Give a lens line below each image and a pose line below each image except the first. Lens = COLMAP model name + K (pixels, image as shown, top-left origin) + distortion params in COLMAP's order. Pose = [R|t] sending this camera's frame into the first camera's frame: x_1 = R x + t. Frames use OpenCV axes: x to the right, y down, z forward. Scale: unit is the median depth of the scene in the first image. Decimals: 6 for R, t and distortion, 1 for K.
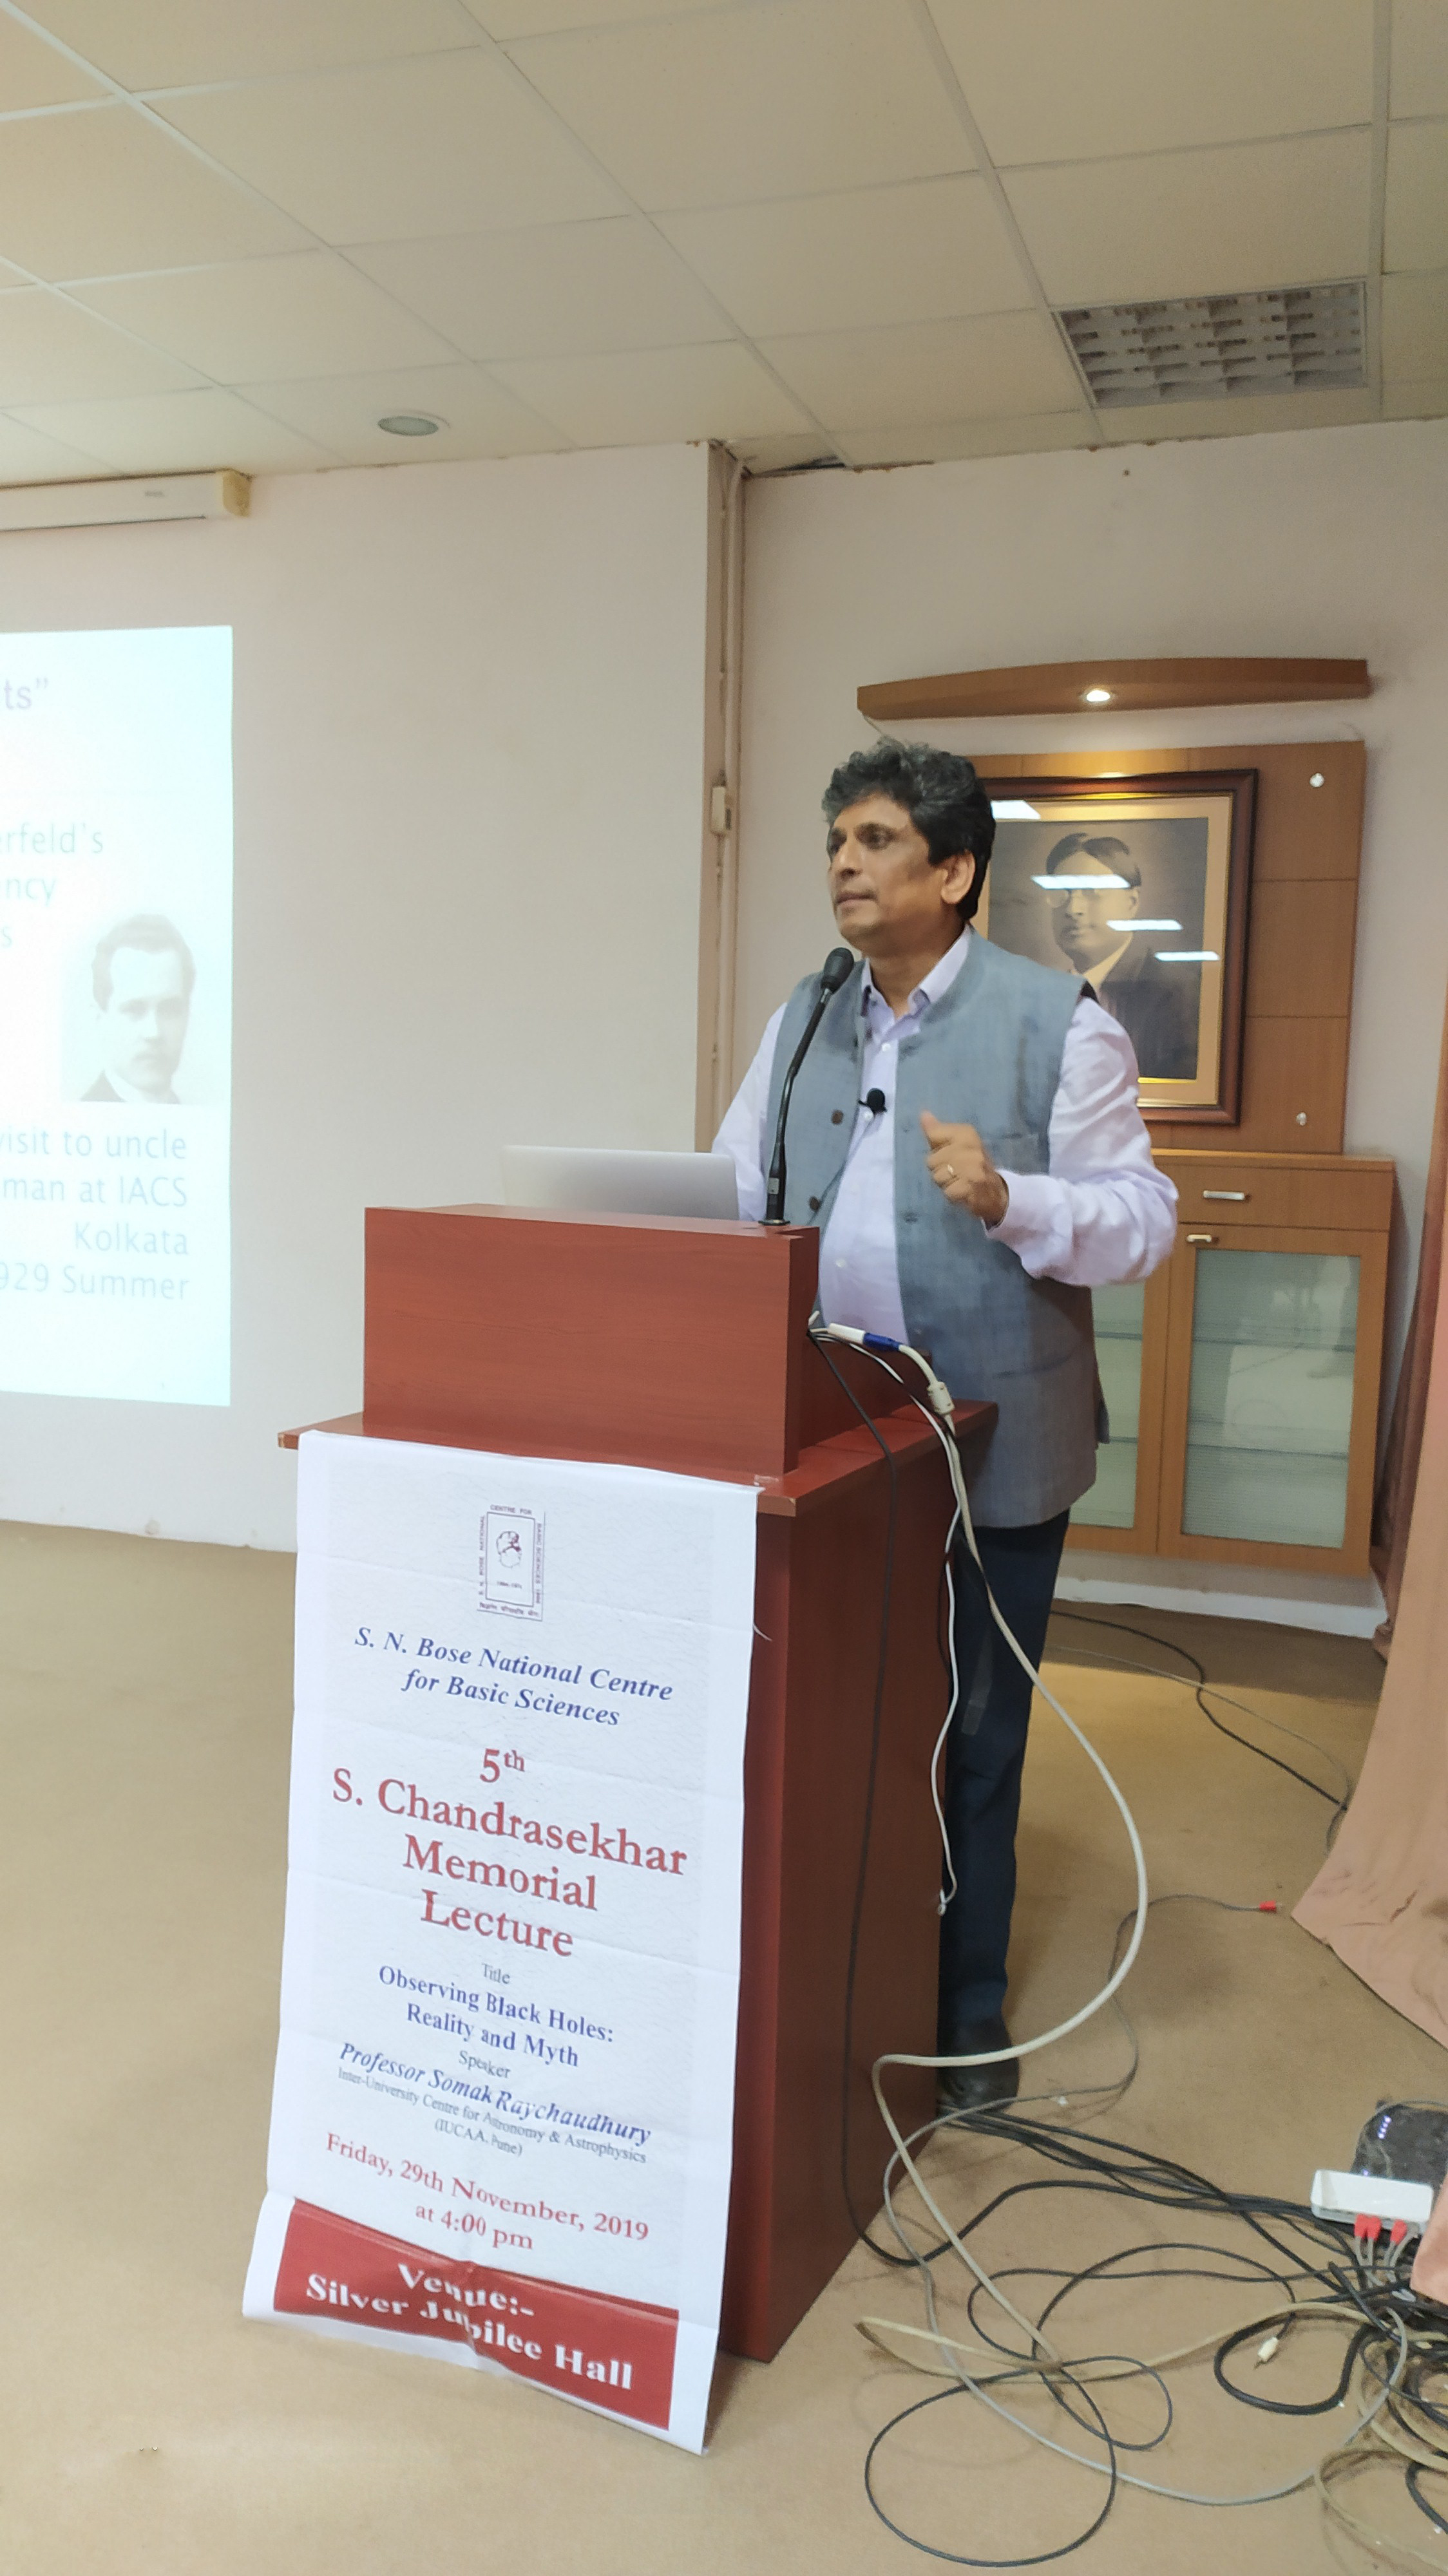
lens RADIAL K [[1925.2, 0, 733.9], [0, 1925.2, 1278.1], [0, 0, 1]] dist [0.069723, -0.070952]
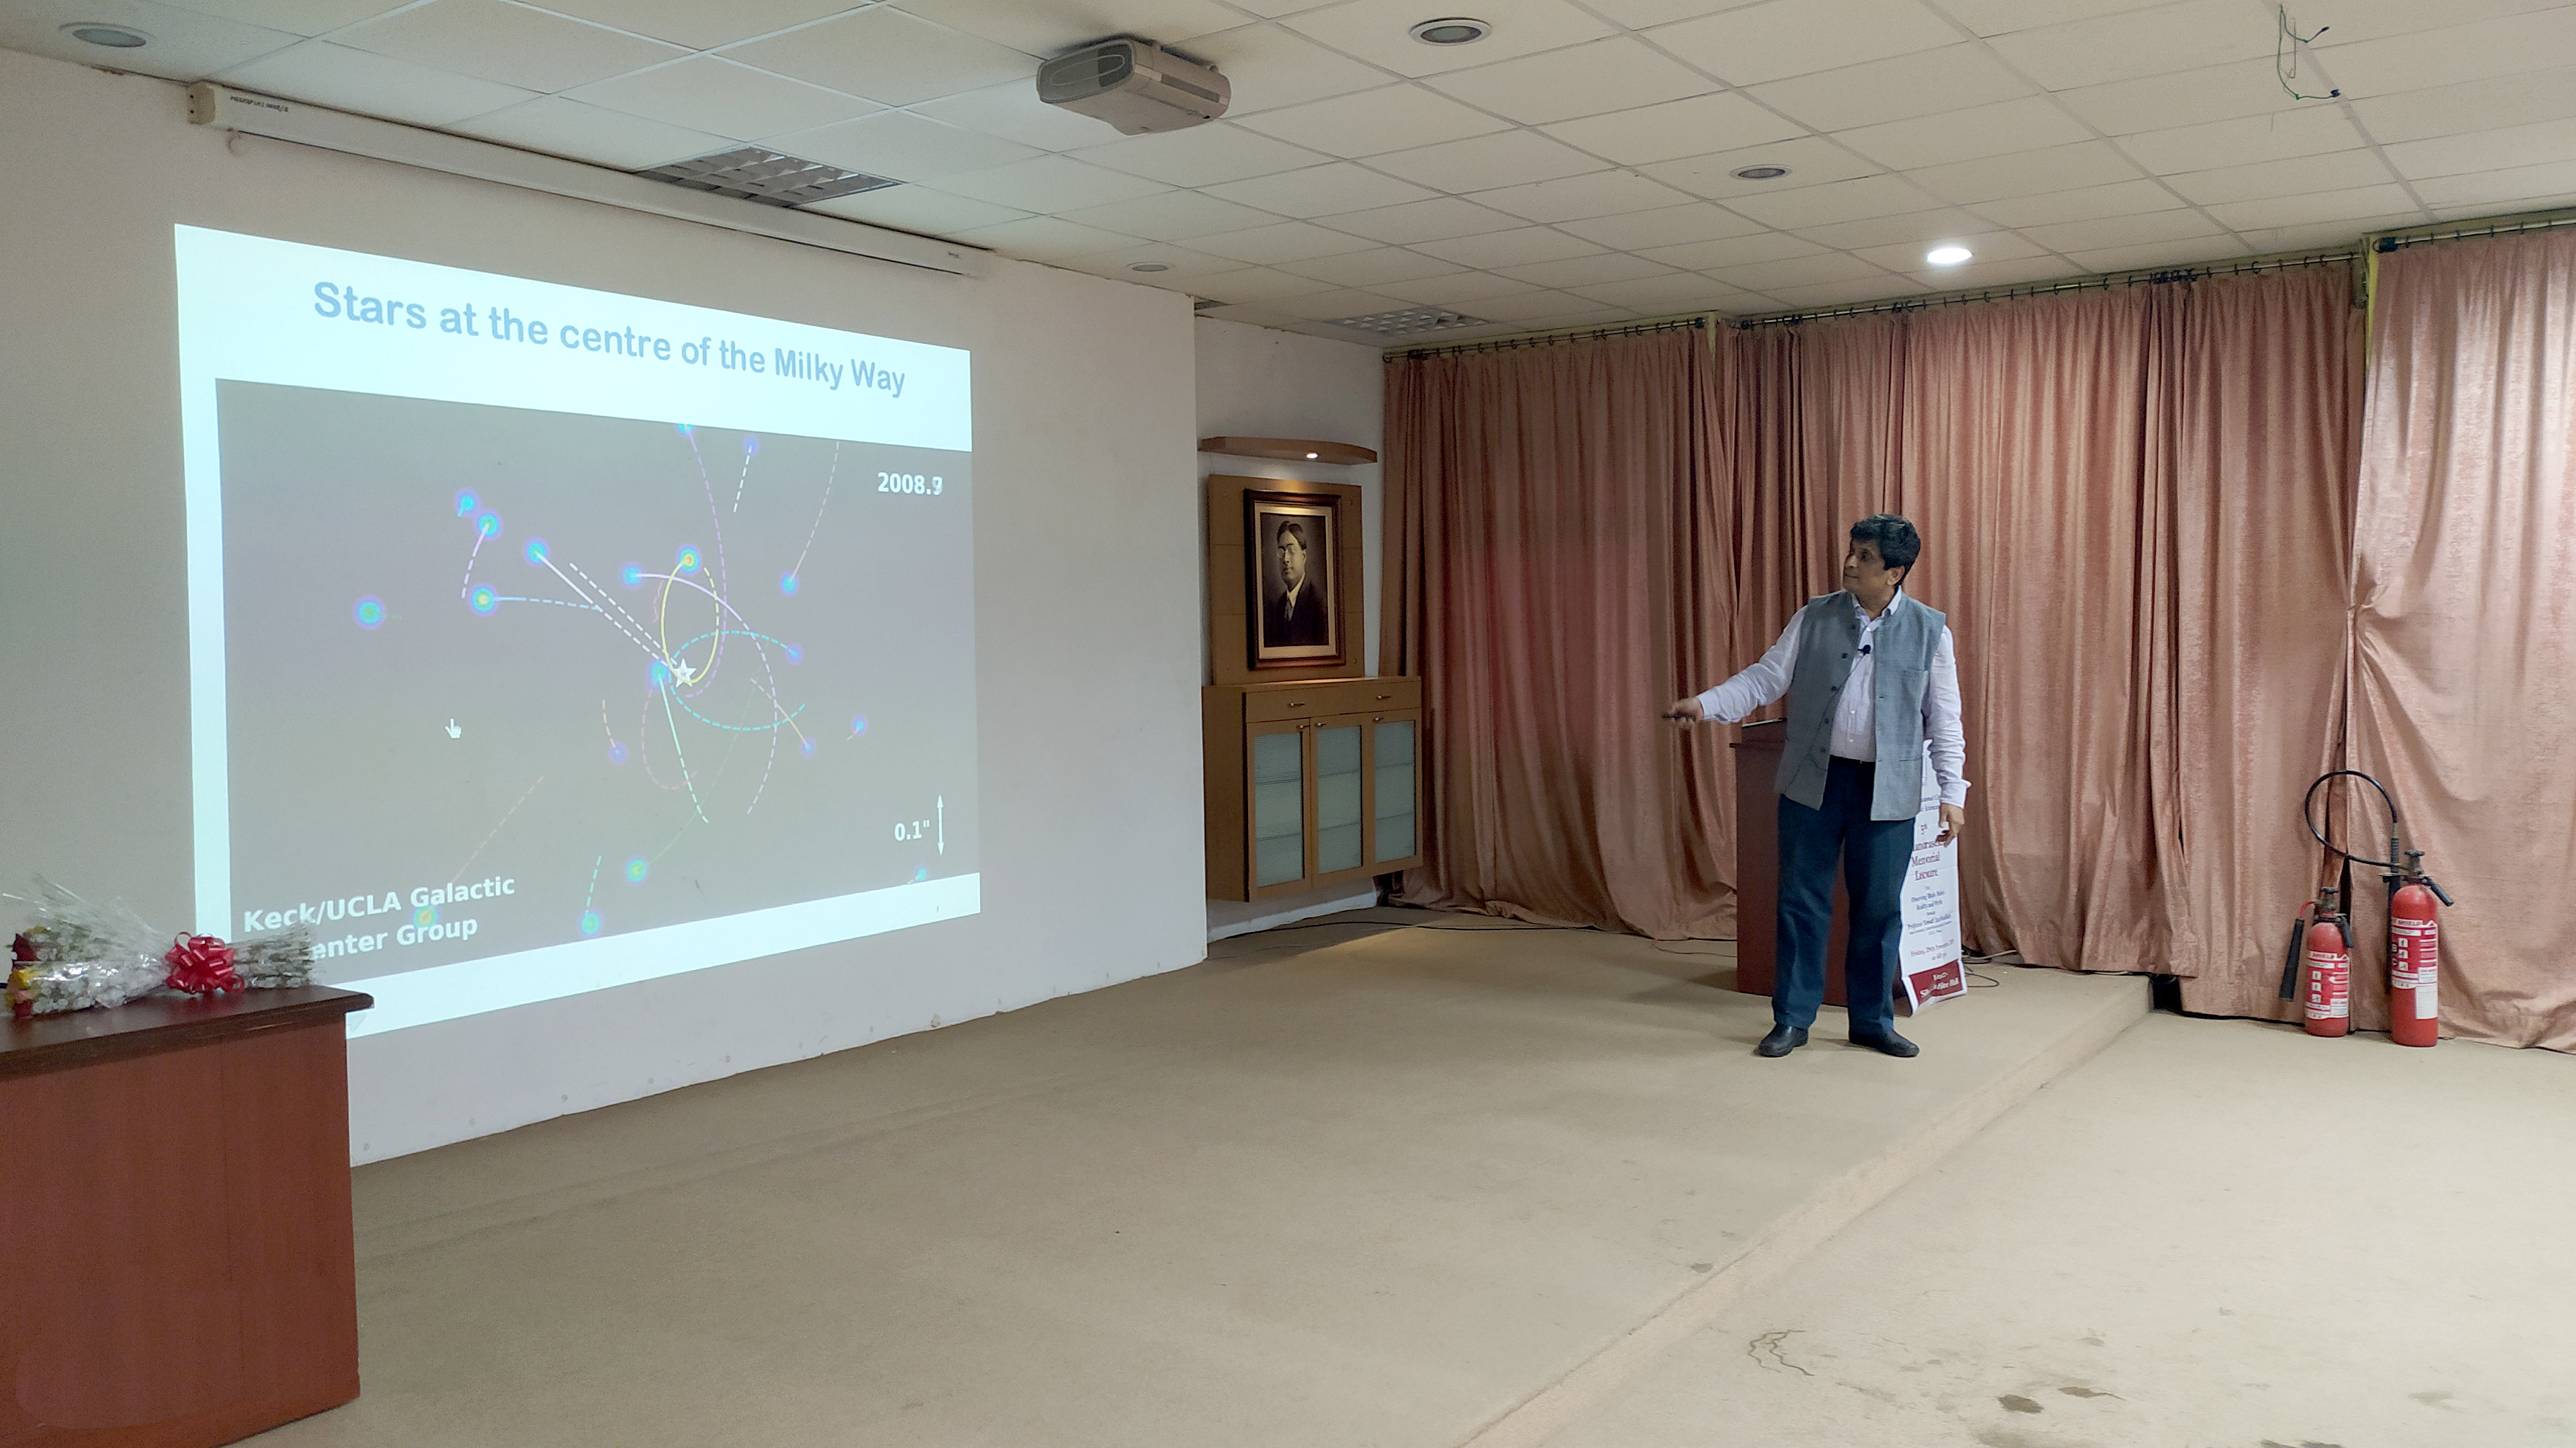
lens RADIAL K [[1908.8, 0, 1277.1], [0, 1908.8, 725.6], [0, 0, 1]] dist [0.075536, -0.089477]
pose [[0.309947, -0.074330, 0.947844, -1.820364], [0.131834, 0.990669, 0.034578, -0.102466], [-0.941569, 0.114240, 0.316854, 0.464839]]
